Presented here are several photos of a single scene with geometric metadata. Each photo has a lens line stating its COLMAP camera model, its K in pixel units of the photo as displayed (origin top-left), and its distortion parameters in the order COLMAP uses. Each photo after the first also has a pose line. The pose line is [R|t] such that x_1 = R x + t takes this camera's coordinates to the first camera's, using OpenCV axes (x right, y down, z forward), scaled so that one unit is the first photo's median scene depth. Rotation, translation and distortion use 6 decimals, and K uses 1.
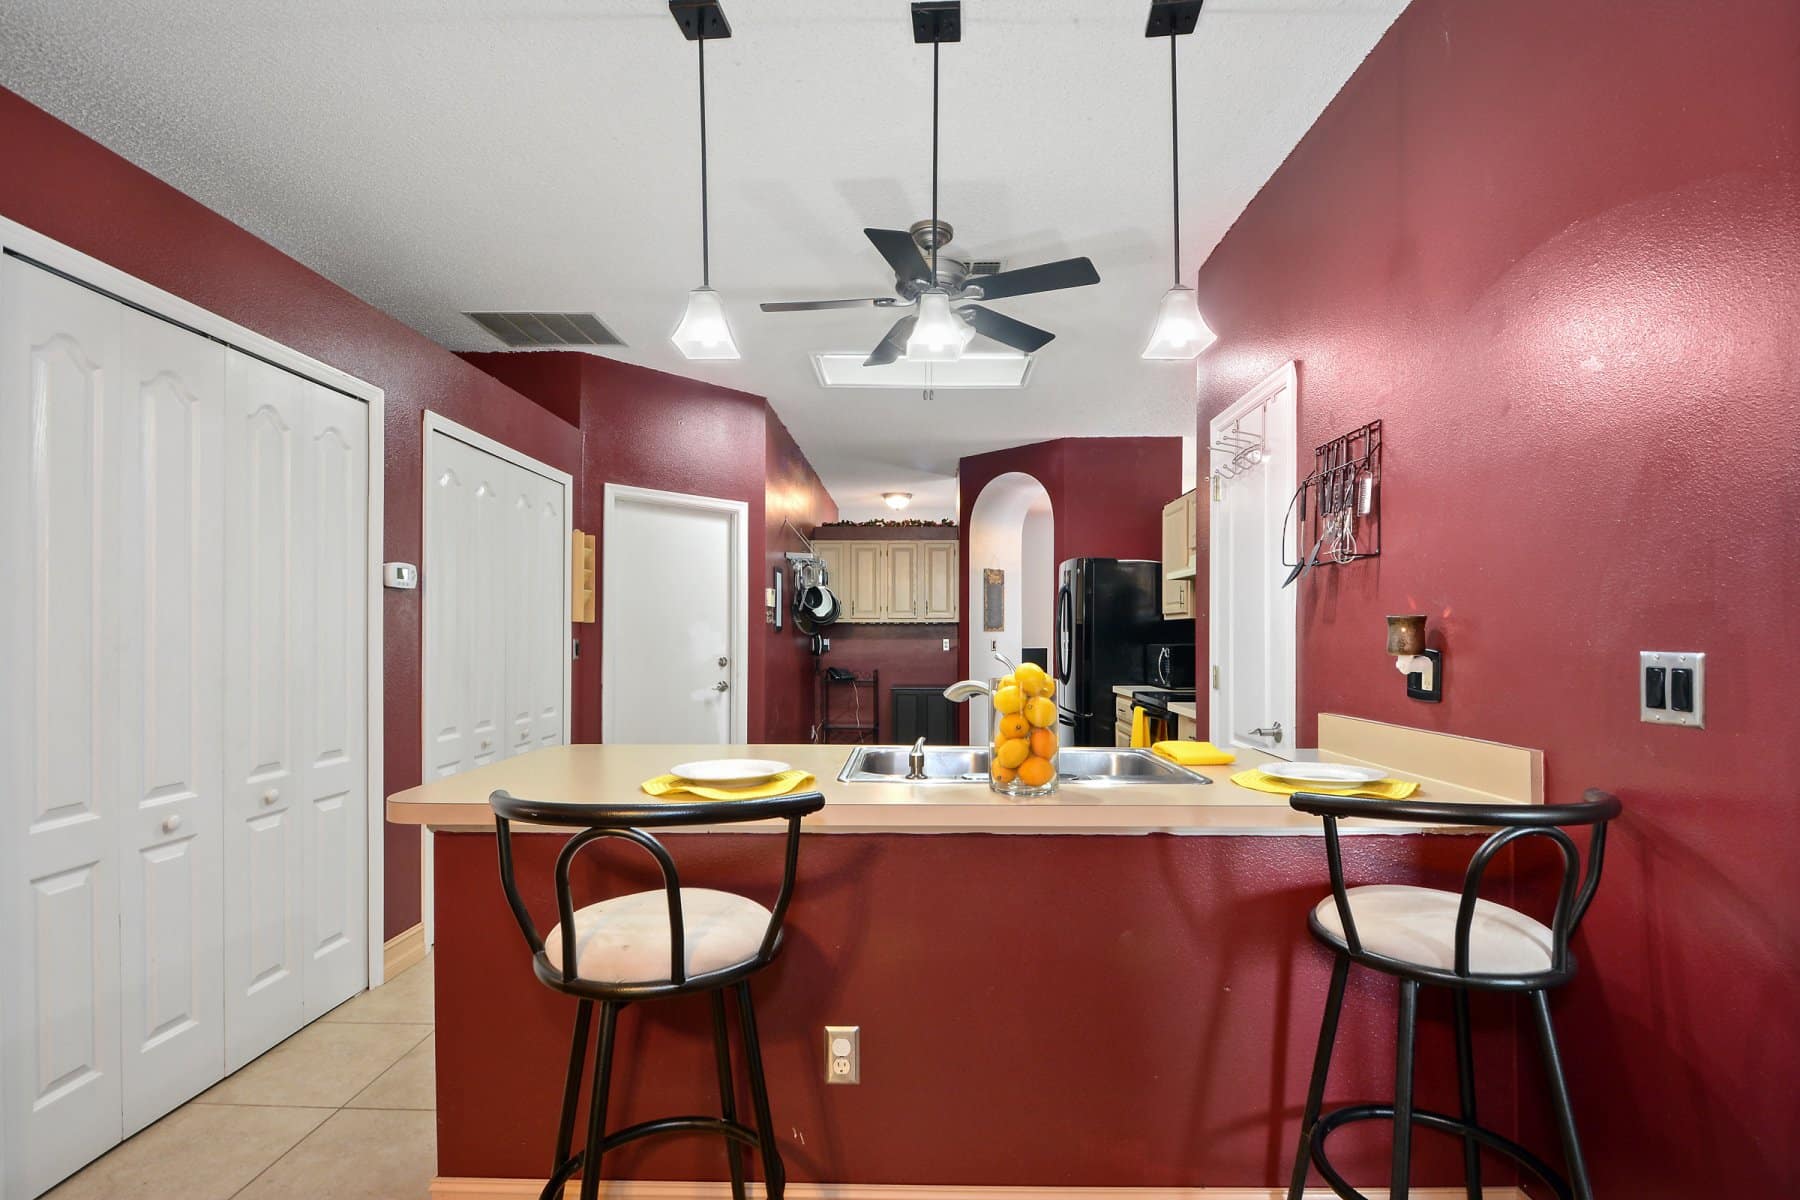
lens RADIAL K [[806.7, 0, 905.4], [0, 806.7, 628.1], [0, 0, 1]] dist [-0.000459, -0.000180]
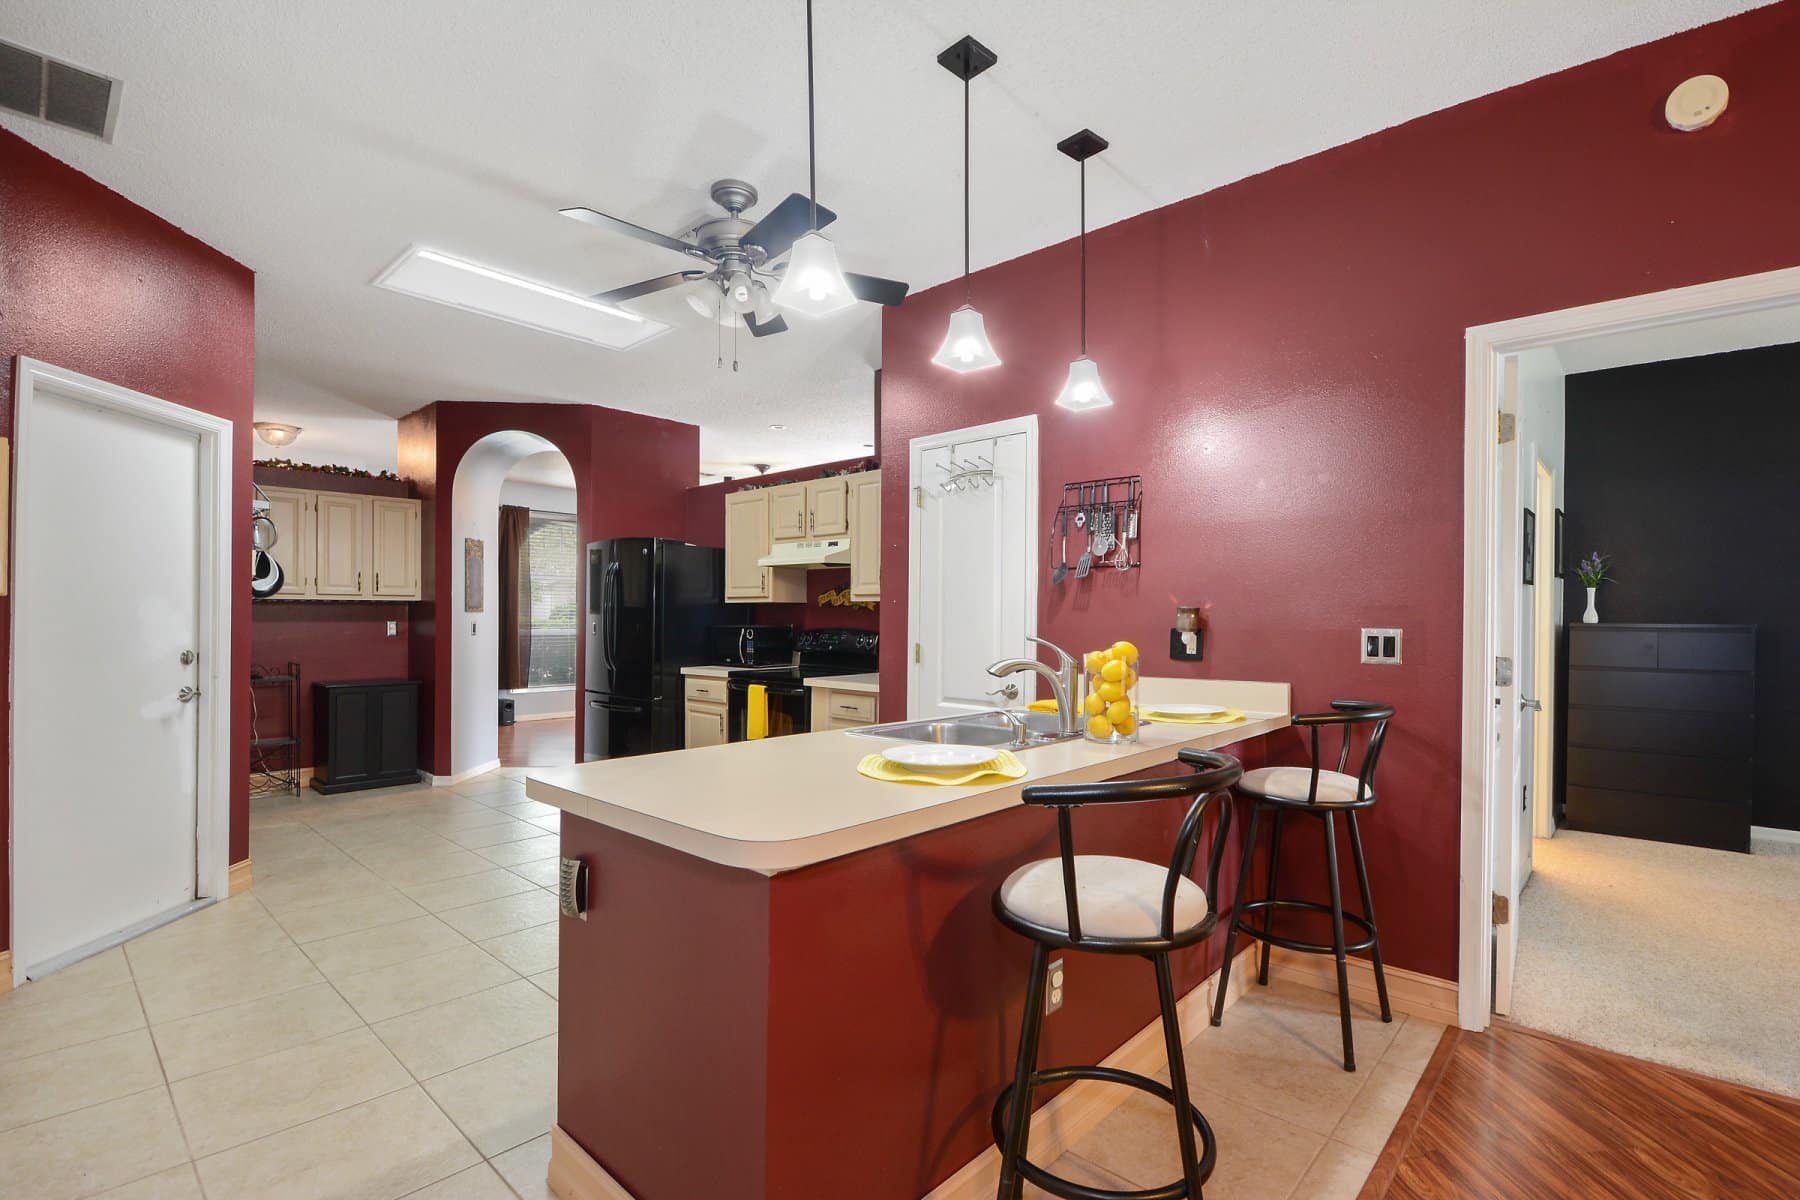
lens RADIAL K [[820.4, 0, 901.5], [0, 820.4, 621.8], [0, 0, 1]] dist [0.000943, -0.000653]
pose [[0.676902, -0.003886, 0.736063, -0.324213], [-0.008322, 0.999882, 0.012932, -0.000936], [-0.736026, -0.014879, 0.676789, 0.112816]]
